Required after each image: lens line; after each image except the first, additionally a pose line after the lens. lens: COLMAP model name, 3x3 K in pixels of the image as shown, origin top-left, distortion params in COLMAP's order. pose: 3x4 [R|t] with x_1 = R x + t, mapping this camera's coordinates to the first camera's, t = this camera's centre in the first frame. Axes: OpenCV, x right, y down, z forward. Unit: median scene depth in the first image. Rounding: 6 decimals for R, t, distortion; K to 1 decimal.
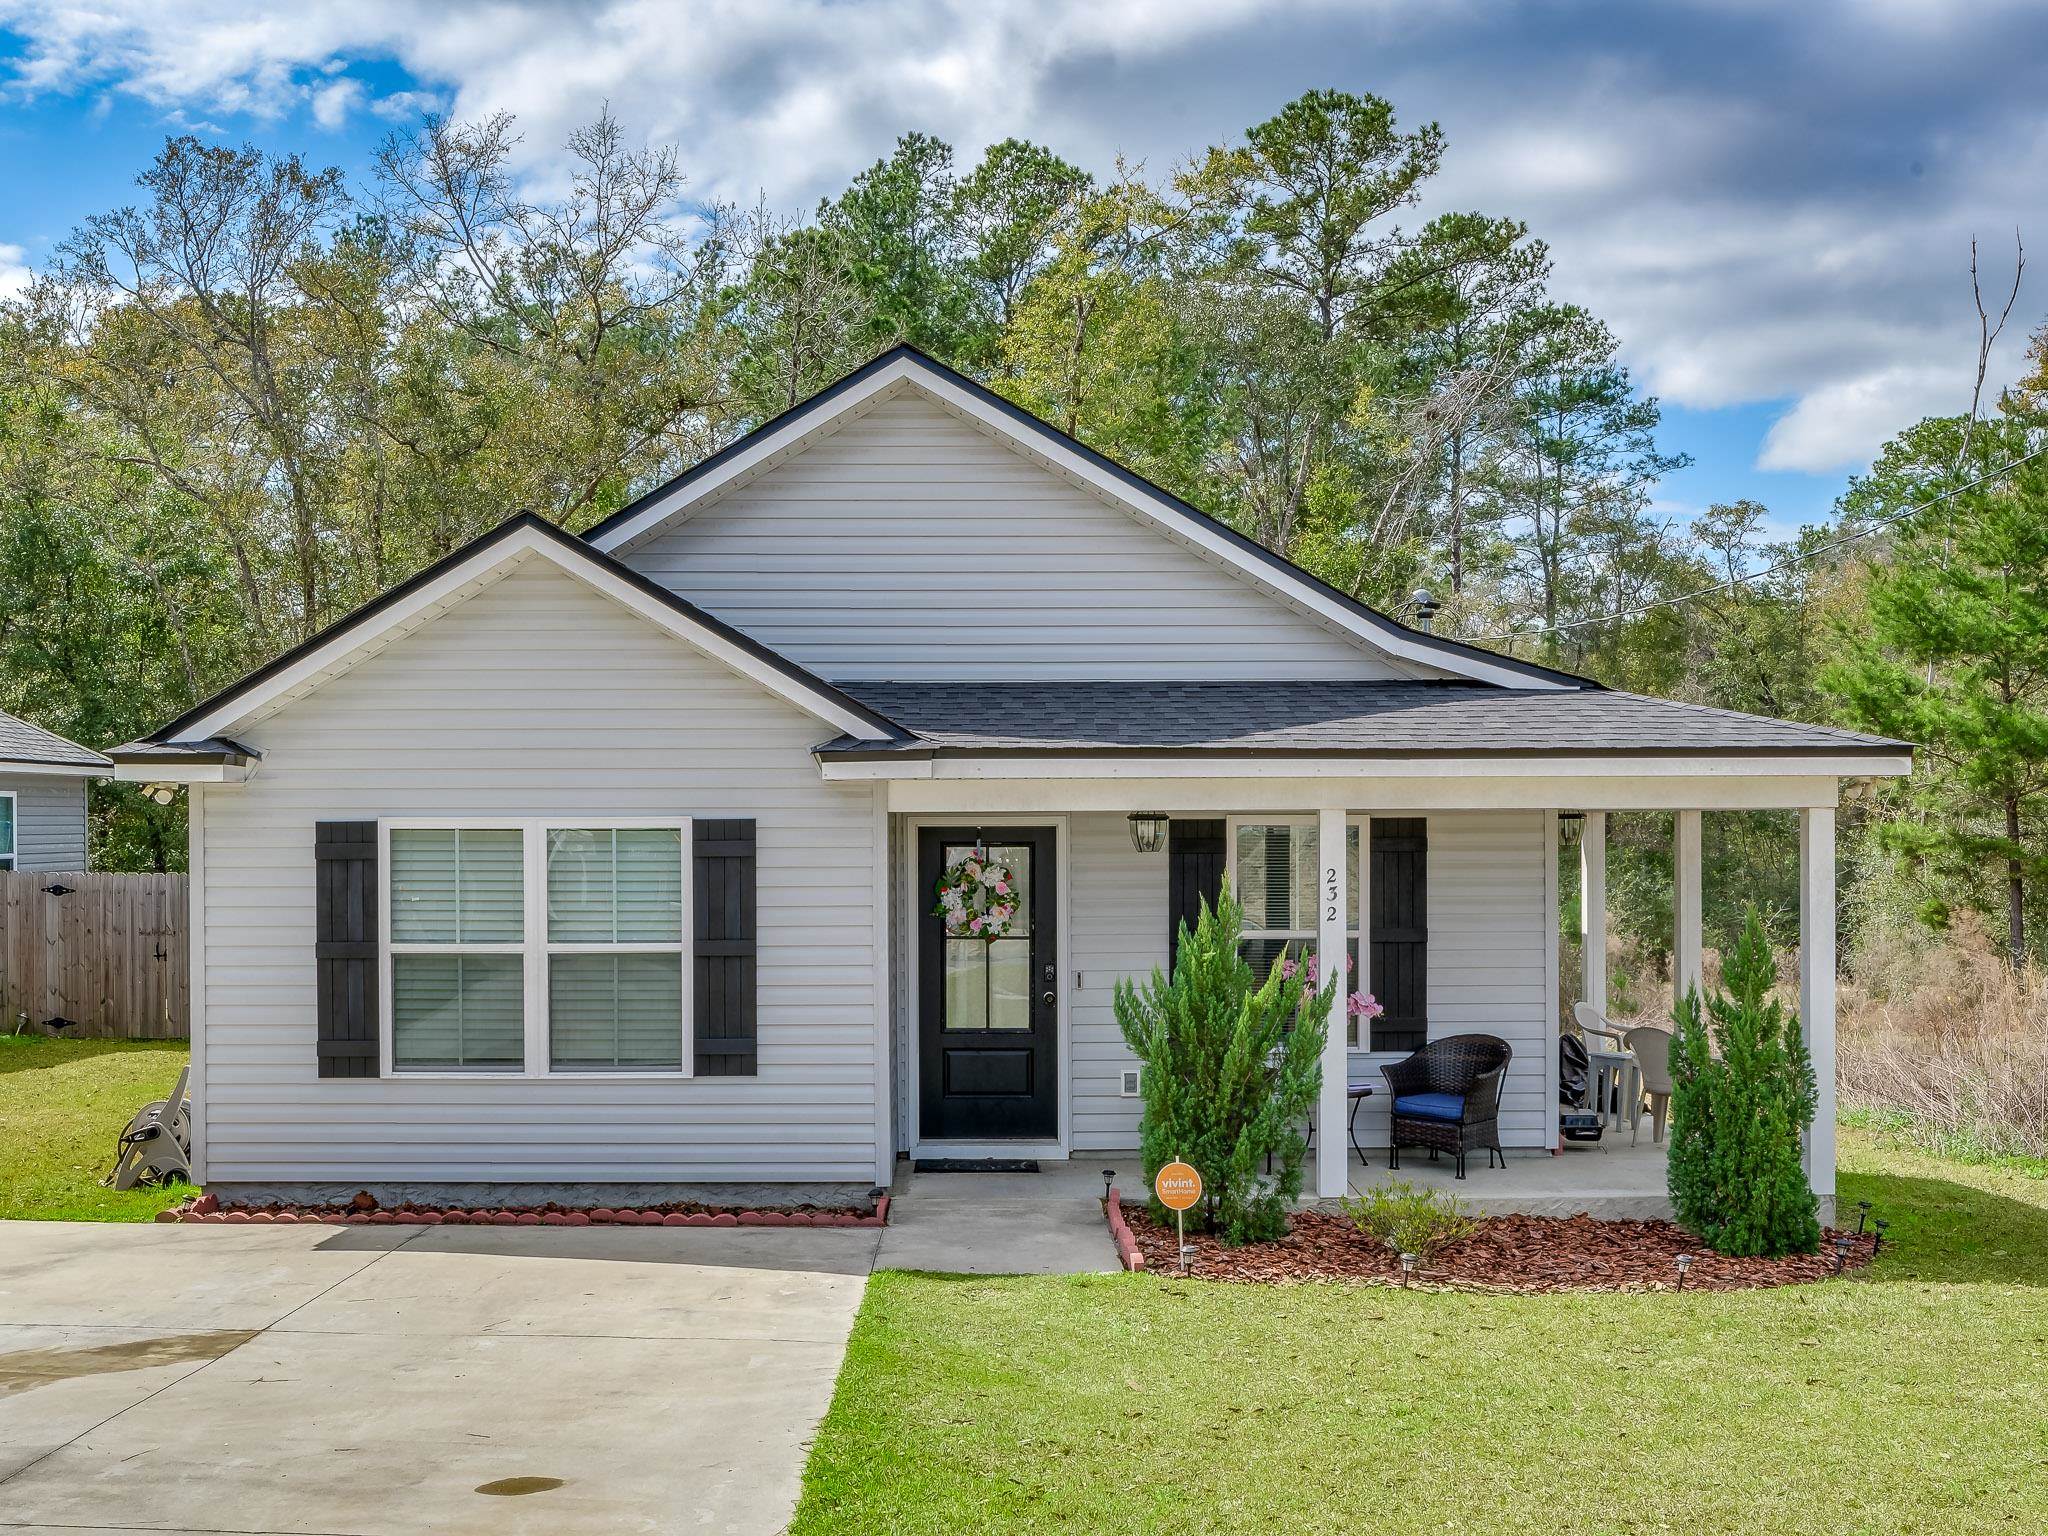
lens RADIAL K [[2194.7, 0, 974.3], [0, 2194.7, 843.0], [0, 0, 1]] dist [-0.011887, -0.045357]
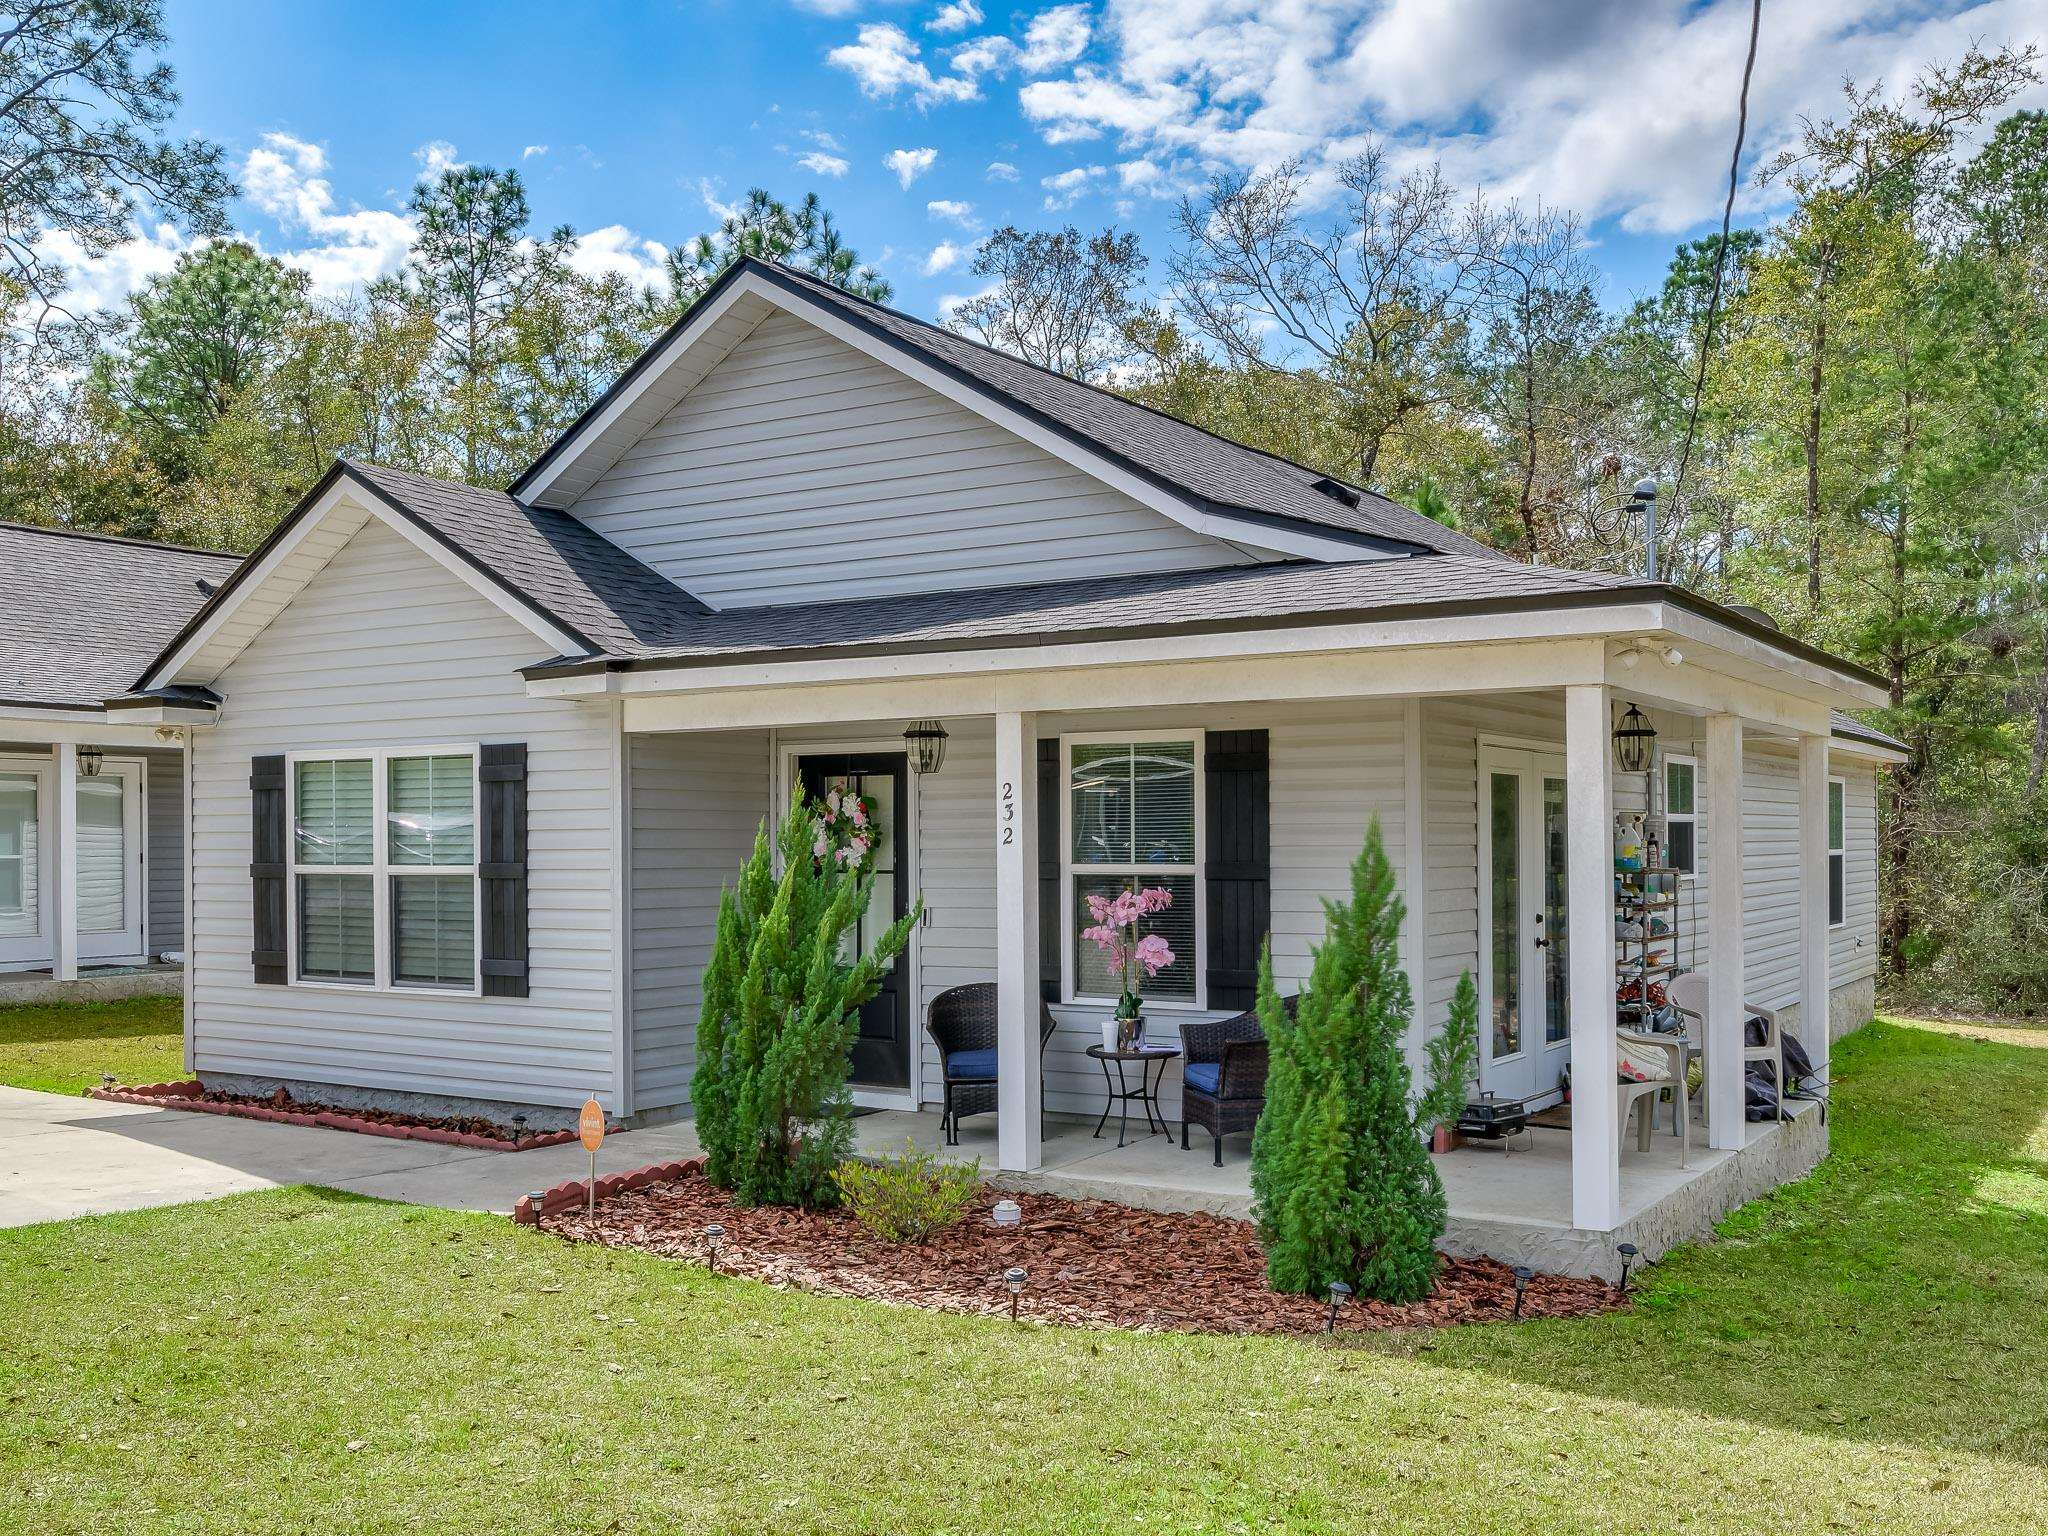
lens RADIAL K [[1922.1, 0, 1018.6], [0, 1922.1, 834.5], [0, 0, 1]] dist [-0.011477, -0.013155]
pose [[0.847919, -0.002661, -0.530119, 0.519080], [-0.002672, 0.999953, -0.009293, 0.035840], [0.530119, 0.009296, 0.847872, 0.343968]]
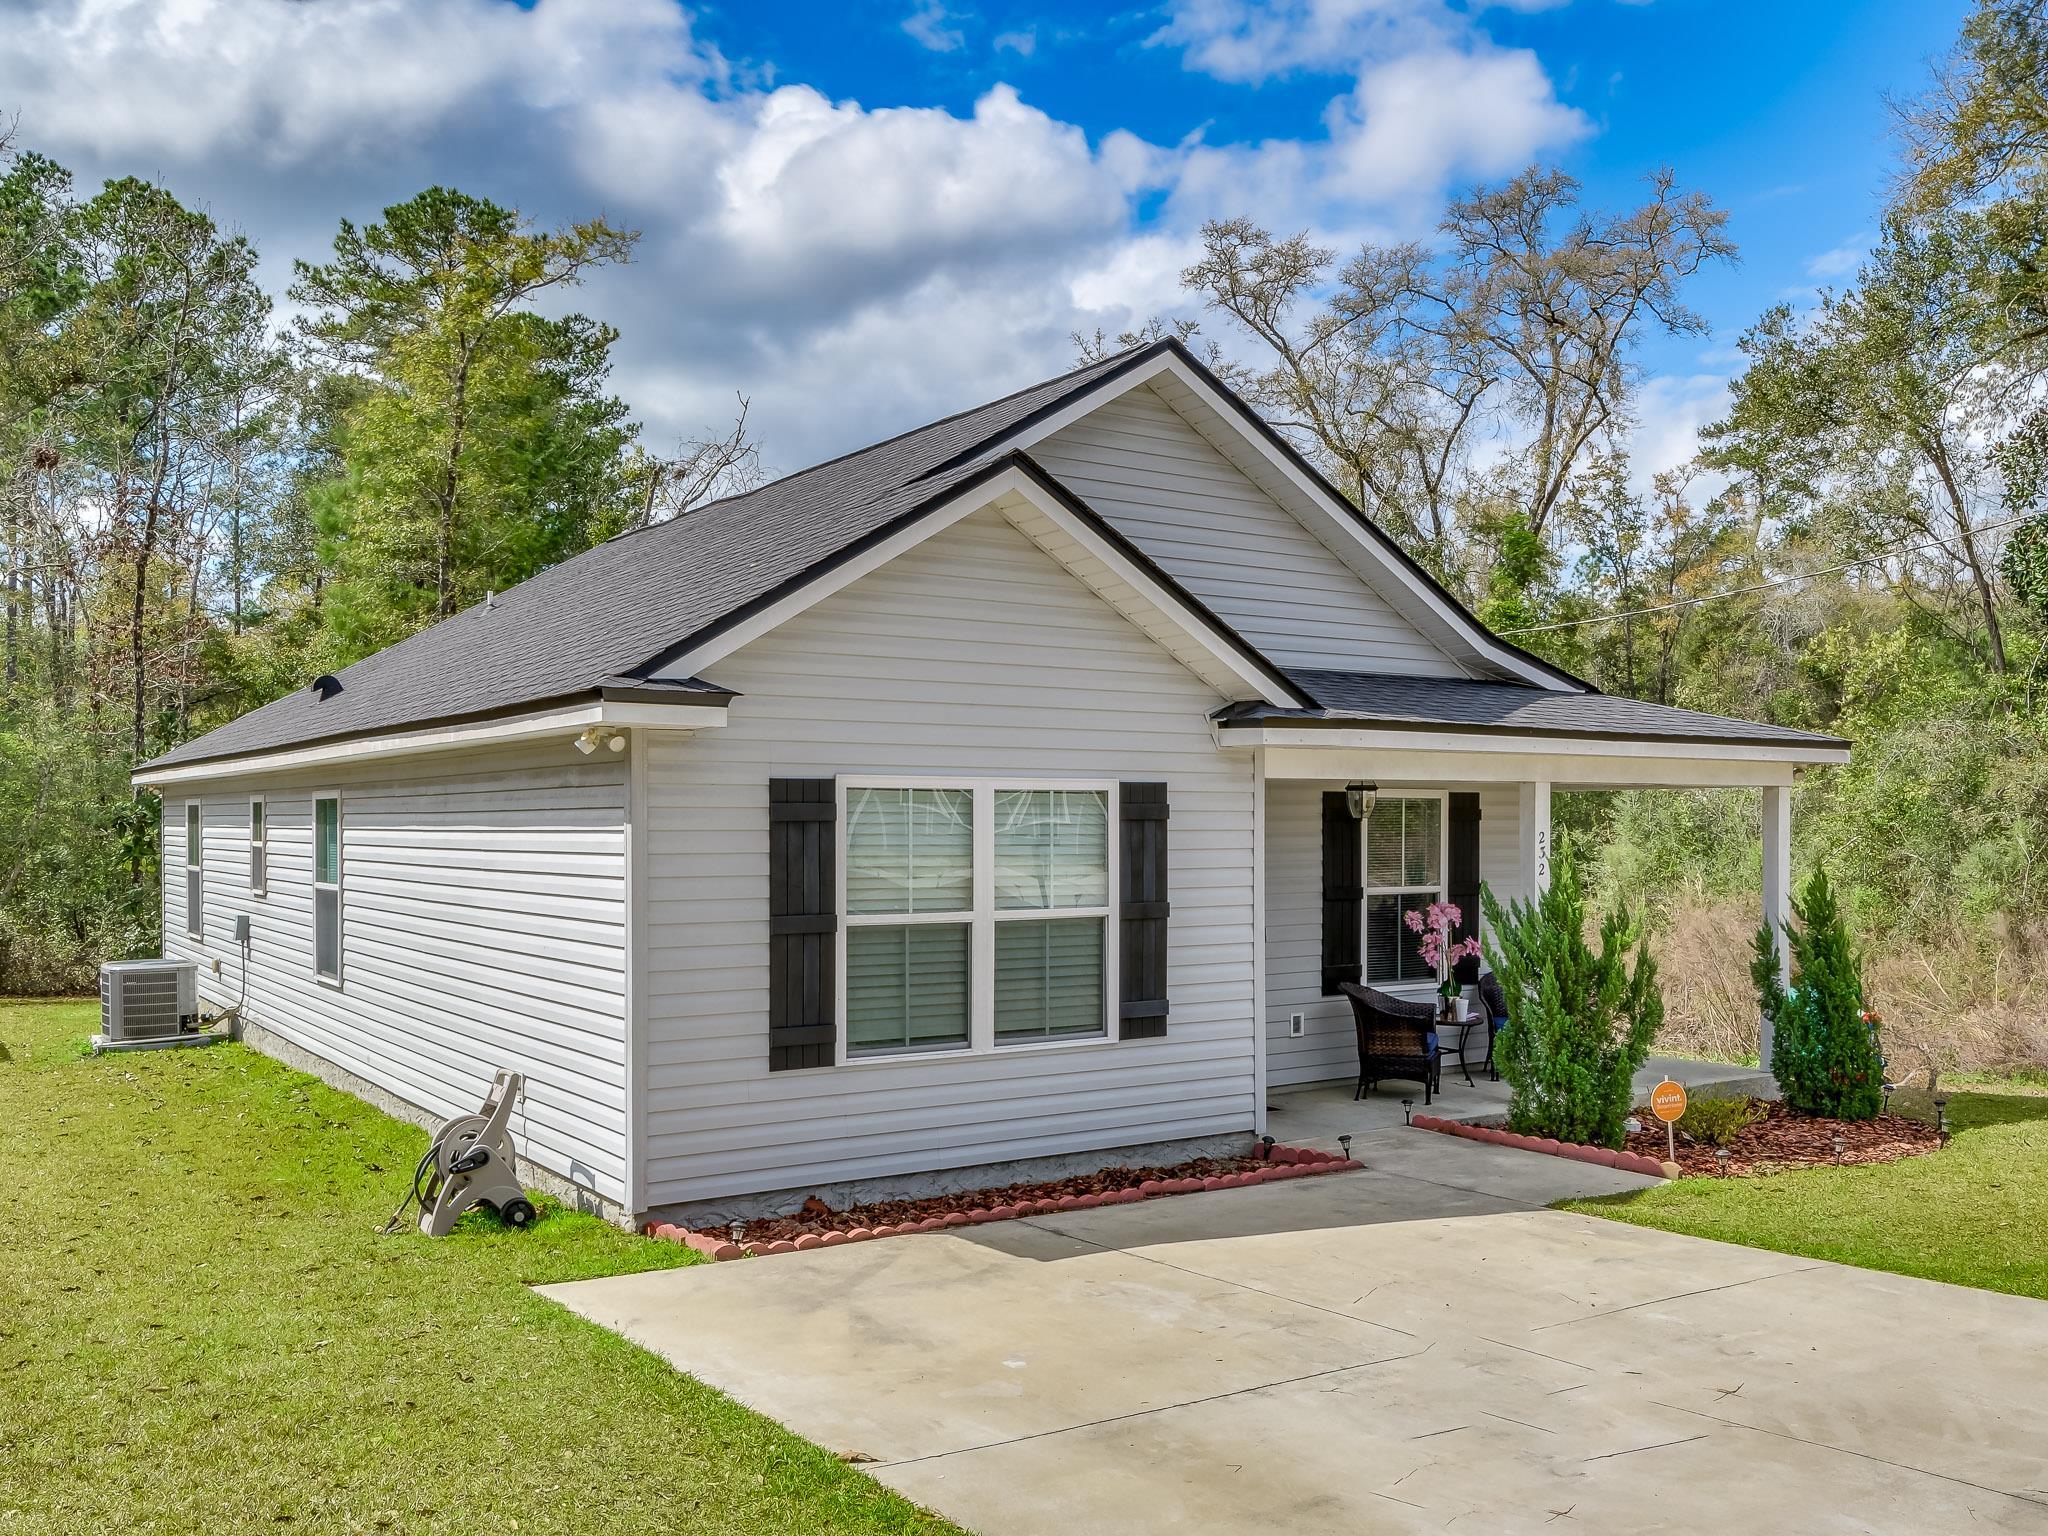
lens RADIAL K [[1751.6, 0, 1022.2], [0, 1751.6, 815.8], [0, 0, 1]] dist [-0.004758, -0.017584]
pose [[0.831102, 0.004216, 0.556103, -0.561475], [0.003284, 0.999917, -0.012488, 0.013278], [-0.556110, 0.012205, 0.831019, 0.337024]]
